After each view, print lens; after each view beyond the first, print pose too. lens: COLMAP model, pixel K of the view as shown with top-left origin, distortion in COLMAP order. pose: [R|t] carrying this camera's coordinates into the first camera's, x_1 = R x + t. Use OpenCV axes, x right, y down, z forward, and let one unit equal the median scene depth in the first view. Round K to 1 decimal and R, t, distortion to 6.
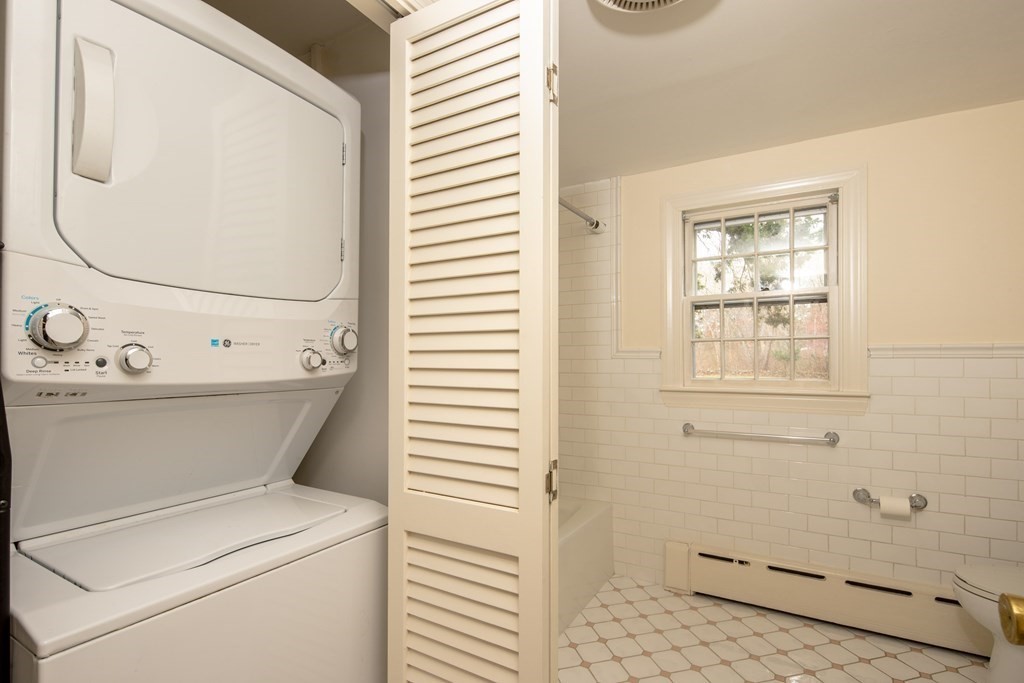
lens RADIAL K [[495.6, 0, 511.2], [0, 495.6, 348.6], [0, 0, 1]] dist [-0.003165, -0.000805]
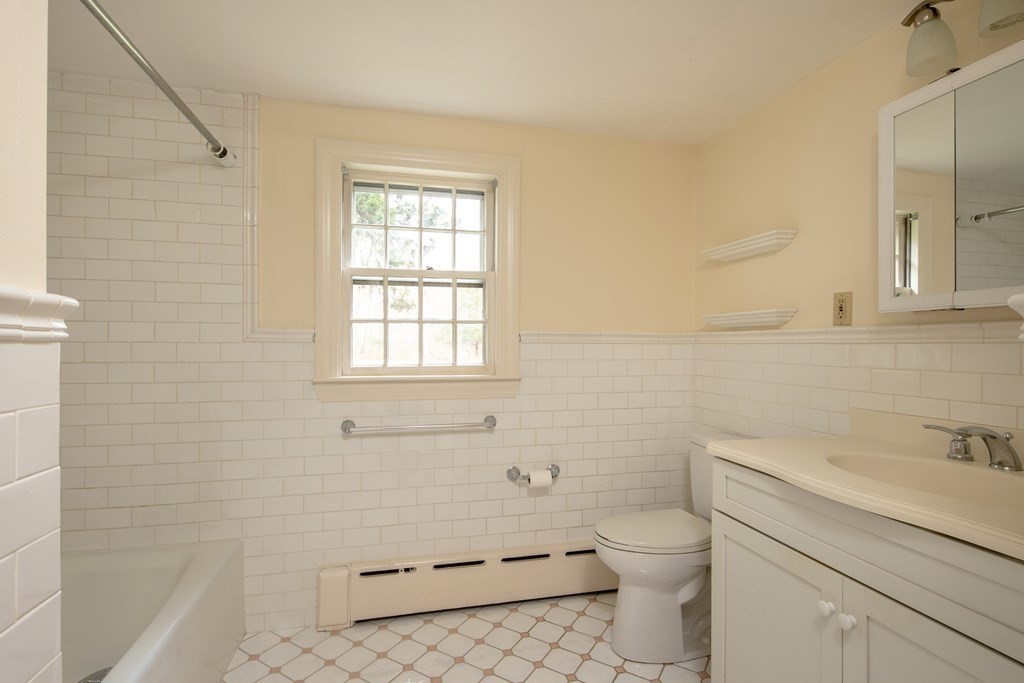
lens RADIAL K [[495.6, 0, 511.0], [0, 495.6, 341.4], [0, 0, 1]] dist [-0.003165, -0.000805]
pose [[0.717088, 0.007162, 0.696946, -0.028153], [-0.019327, 0.999767, 0.009612, 0.005485], [-0.696715, -0.020362, 0.717059, 0.232587]]
